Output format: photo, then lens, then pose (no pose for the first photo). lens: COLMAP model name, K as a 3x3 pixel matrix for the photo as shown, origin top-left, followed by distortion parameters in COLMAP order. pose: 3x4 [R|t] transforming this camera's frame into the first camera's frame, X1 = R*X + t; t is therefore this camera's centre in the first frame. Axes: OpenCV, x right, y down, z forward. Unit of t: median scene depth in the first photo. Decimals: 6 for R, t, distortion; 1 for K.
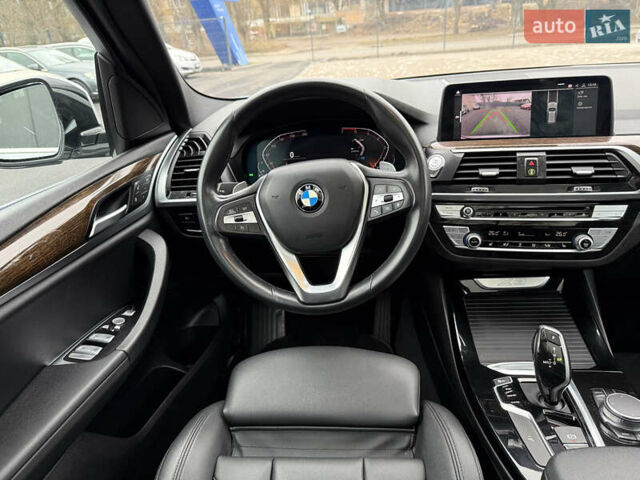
lens RADIAL K [[455.0, 0, 320.5], [0, 455.0, 244.1], [0, 0, 1]] dist [0.040487, -0.054229]
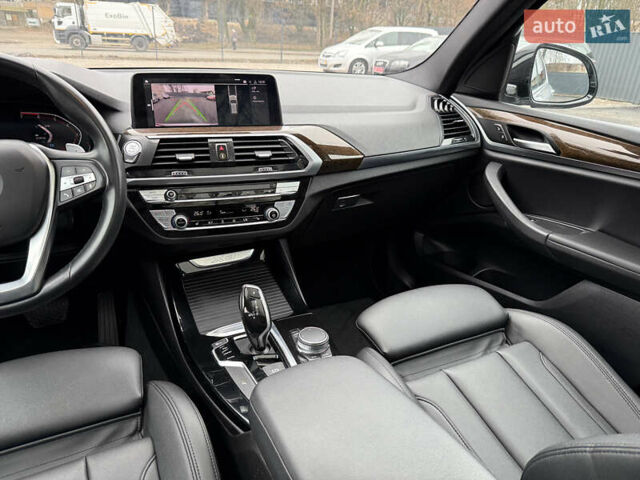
lens RADIAL K [[455.0, 0, 322.8], [0, 455.0, 242.5], [0, 0, 1]] dist [0.040487, -0.054229]
pose [[0.839973, -0.112315, 0.530877, 0.047093], [0.123926, 0.992195, 0.013834, 0.069219], [-0.528287, 0.054169, 0.847336, -0.070578]]
